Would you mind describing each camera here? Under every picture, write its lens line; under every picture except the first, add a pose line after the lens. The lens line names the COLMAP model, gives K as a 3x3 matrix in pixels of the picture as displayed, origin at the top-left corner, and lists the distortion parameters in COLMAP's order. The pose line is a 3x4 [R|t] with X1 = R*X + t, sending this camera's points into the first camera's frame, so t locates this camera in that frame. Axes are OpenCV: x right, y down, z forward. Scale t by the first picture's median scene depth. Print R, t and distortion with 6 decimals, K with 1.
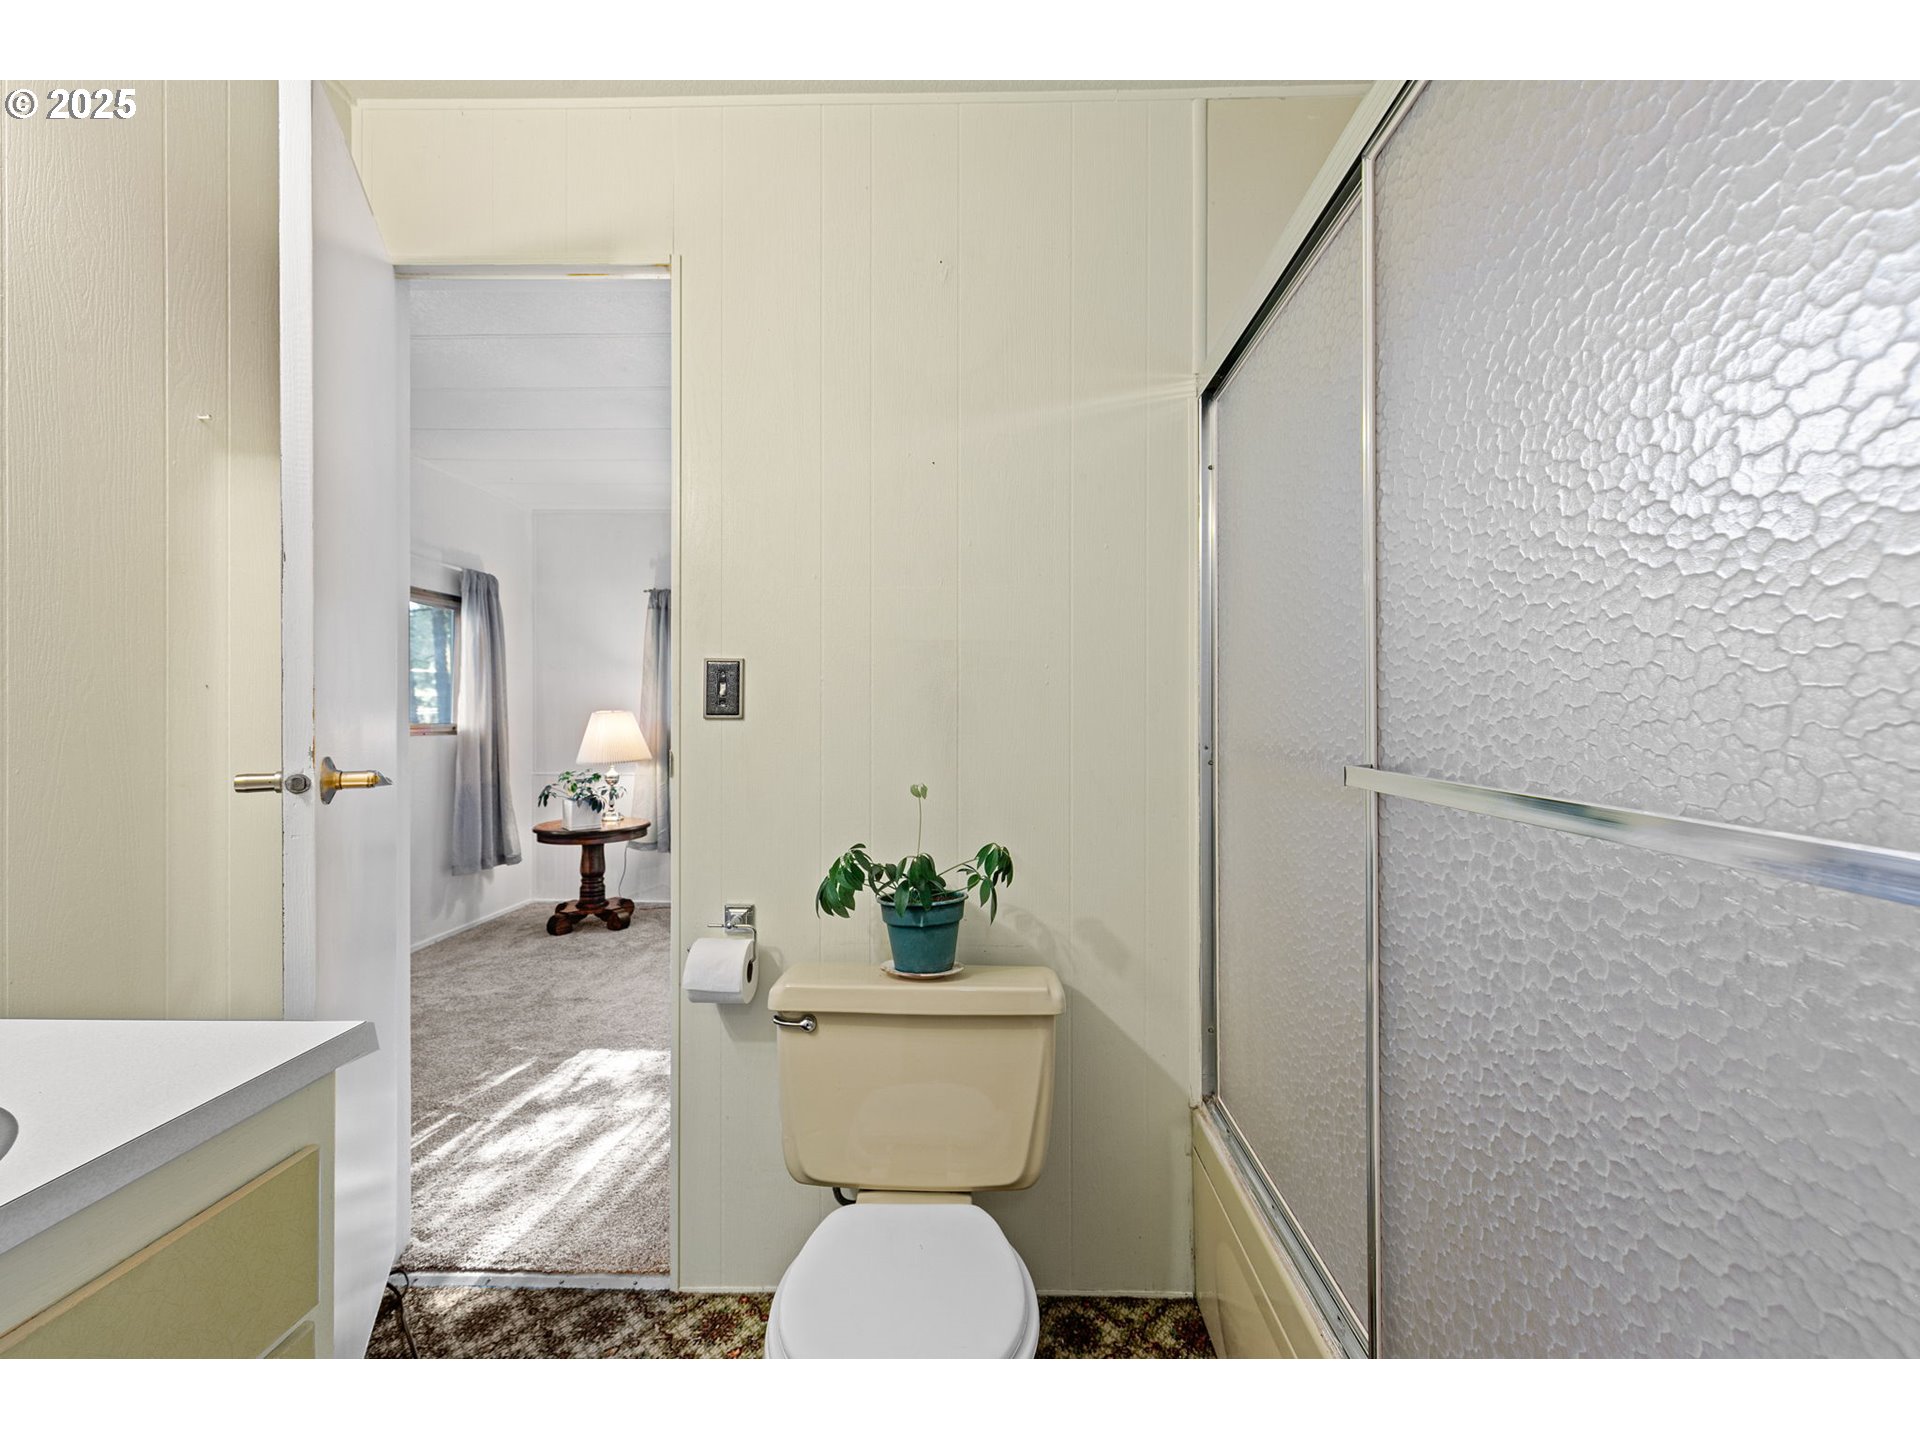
lens RADIAL K [[819.6, 0, 960.0], [0, 819.6, 720.0], [0, 0, 1]] dist [-0.000238, -0.000087]
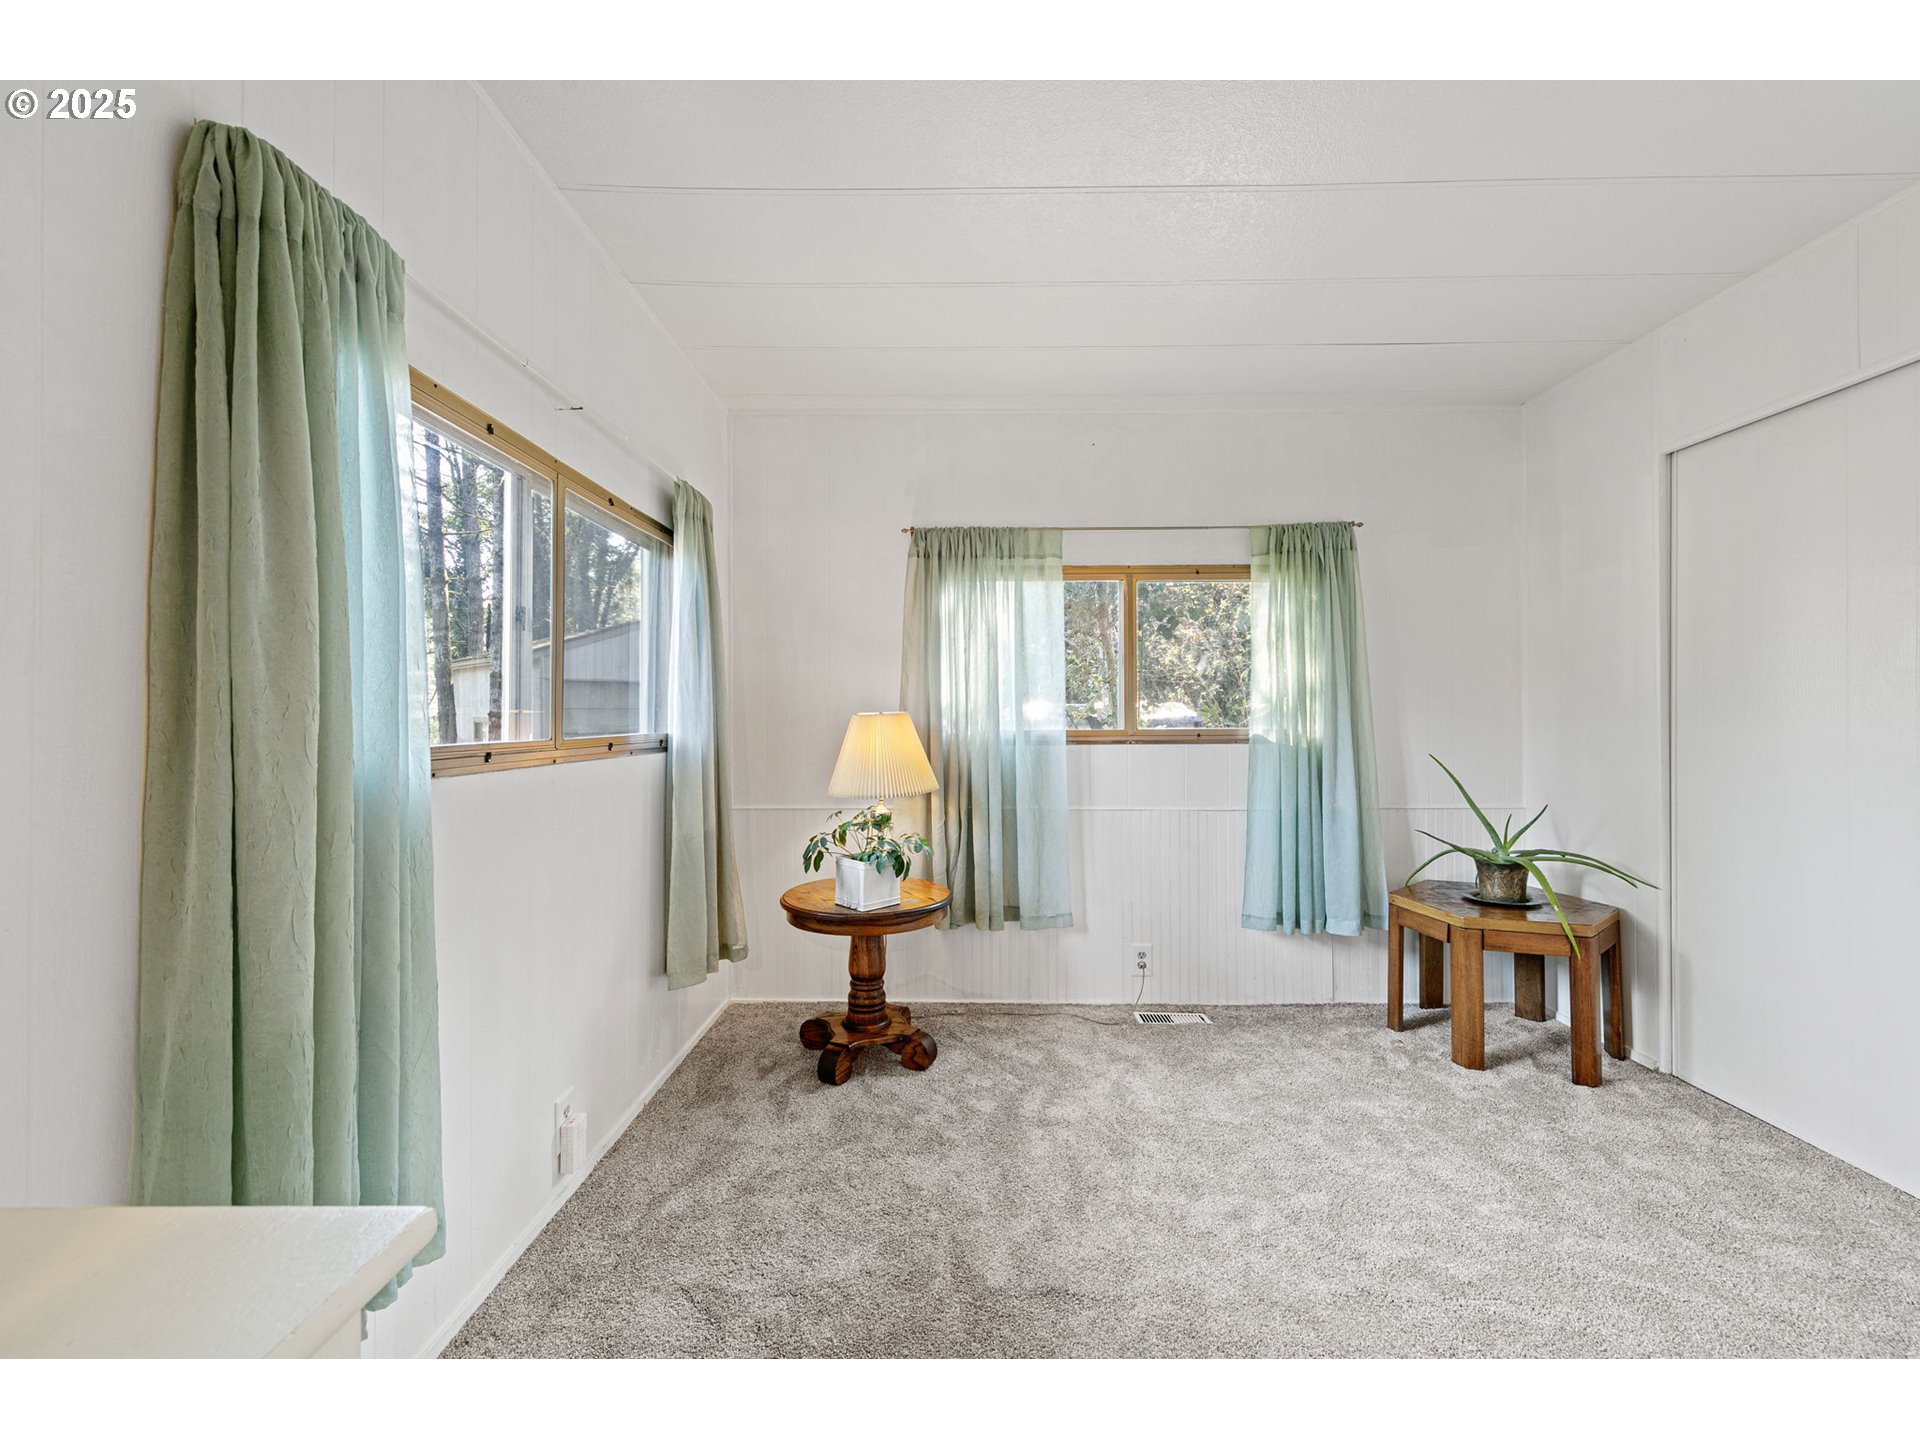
lens RADIAL K [[835.1, 0, 962.2], [0, 835.1, 710.6], [0, 0, 1]] dist [-0.000471, -0.000372]
pose [[0.999763, -0.002370, 0.021624, -0.407060], [0.002475, 0.999985, -0.004823, -0.009692], [-0.021613, 0.004875, 0.999755, 0.376785]]
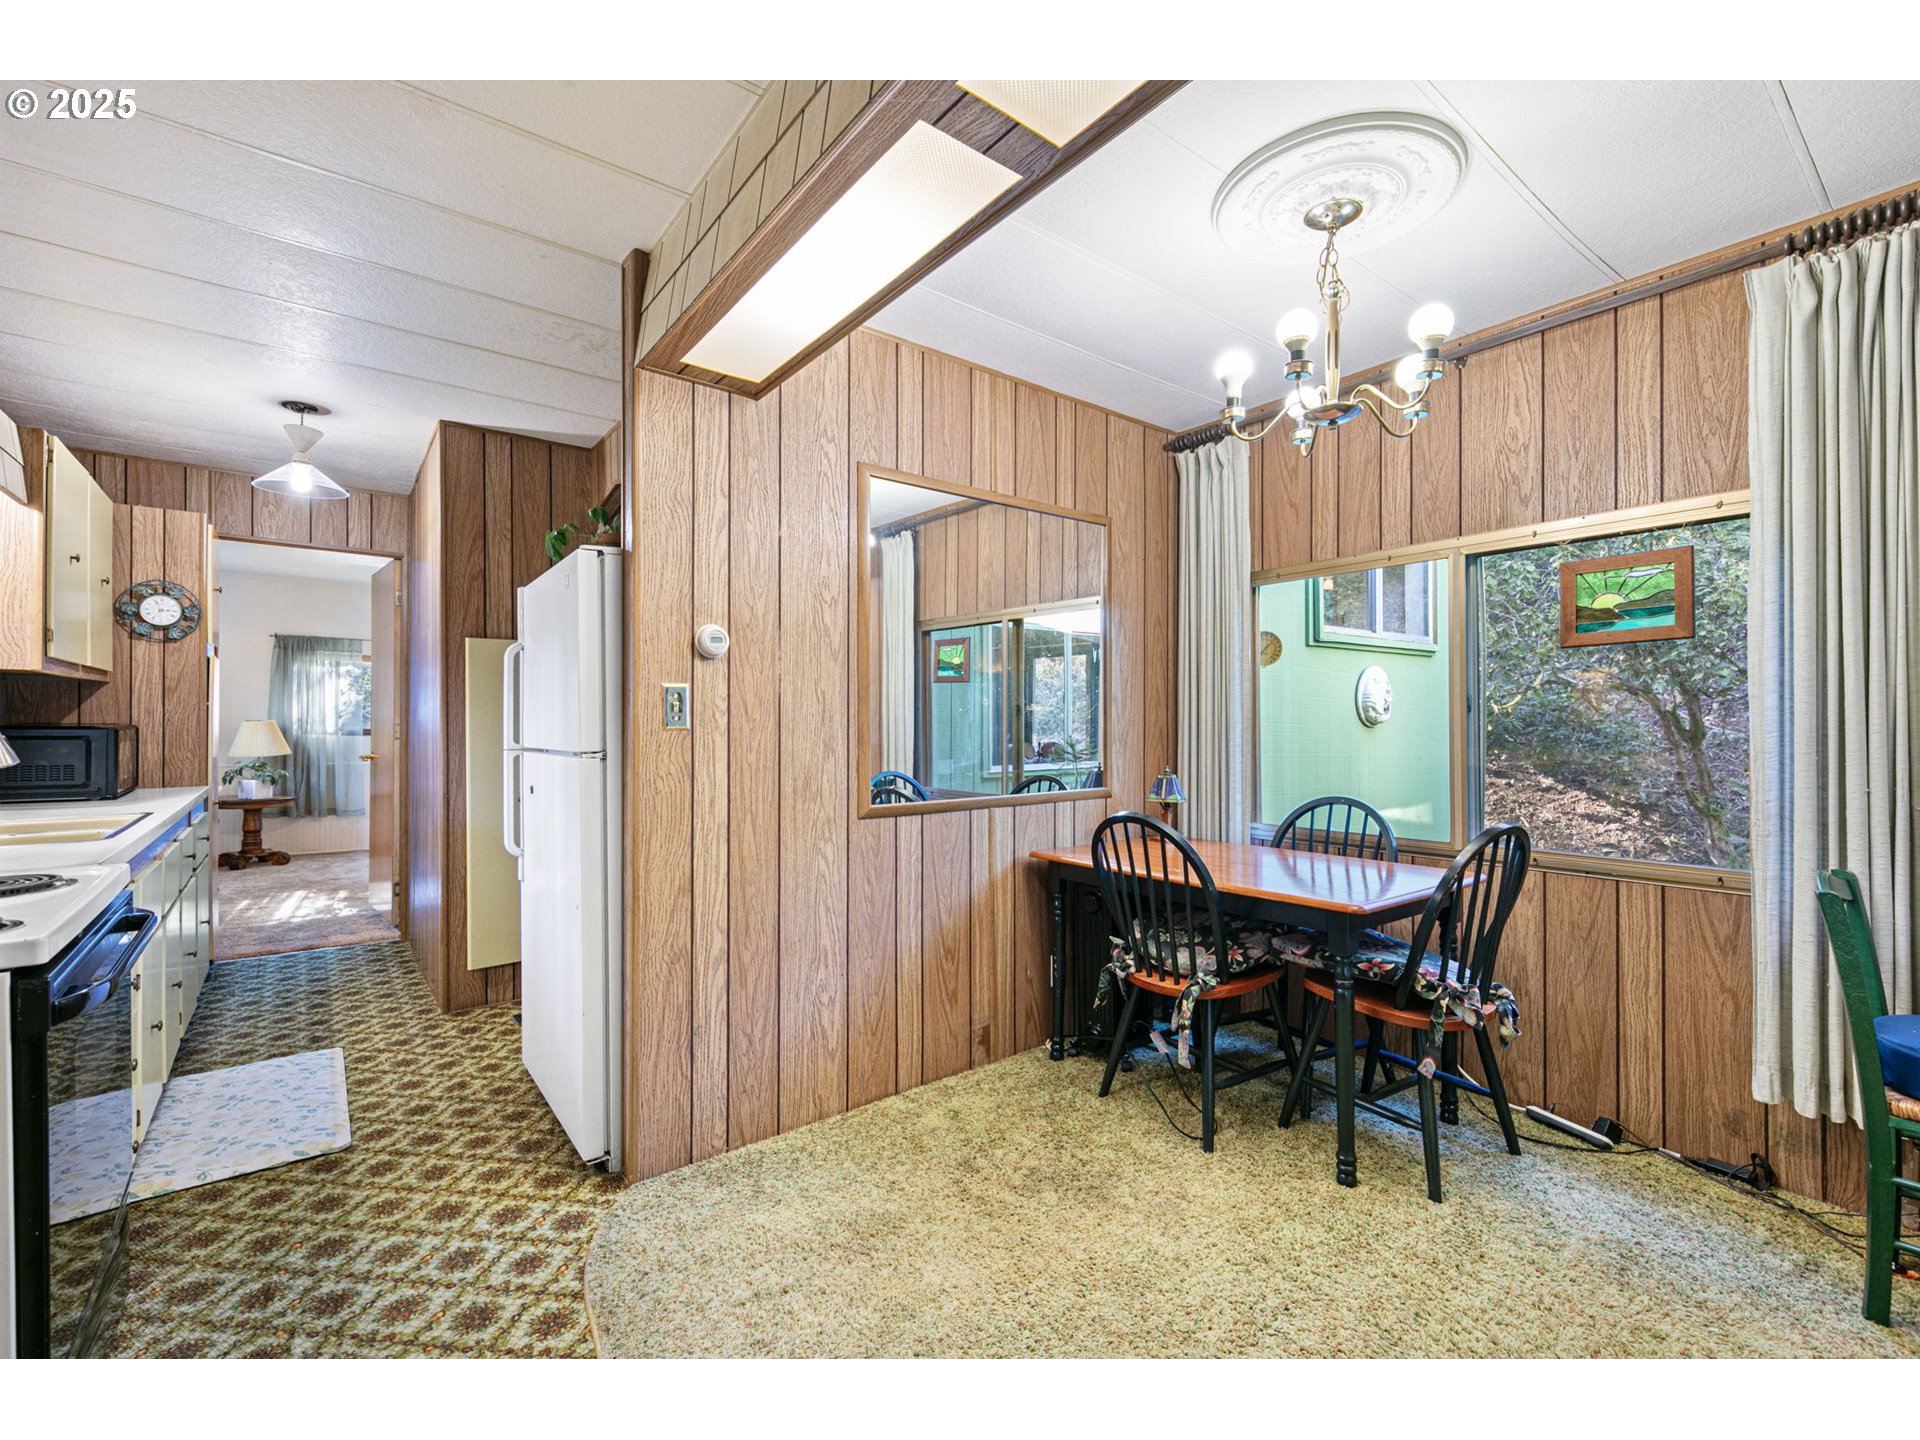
lens RADIAL K [[835.1, 0, 962.2], [0, 835.1, 710.6], [0, 0, 1]] dist [-0.000471, -0.000372]
pose [[0.771510, 0.008694, 0.636157, -0.438565], [0.000534, 0.999897, -0.014313, -0.006419], [-0.636217, 0.011382, 0.771427, -0.992883]]
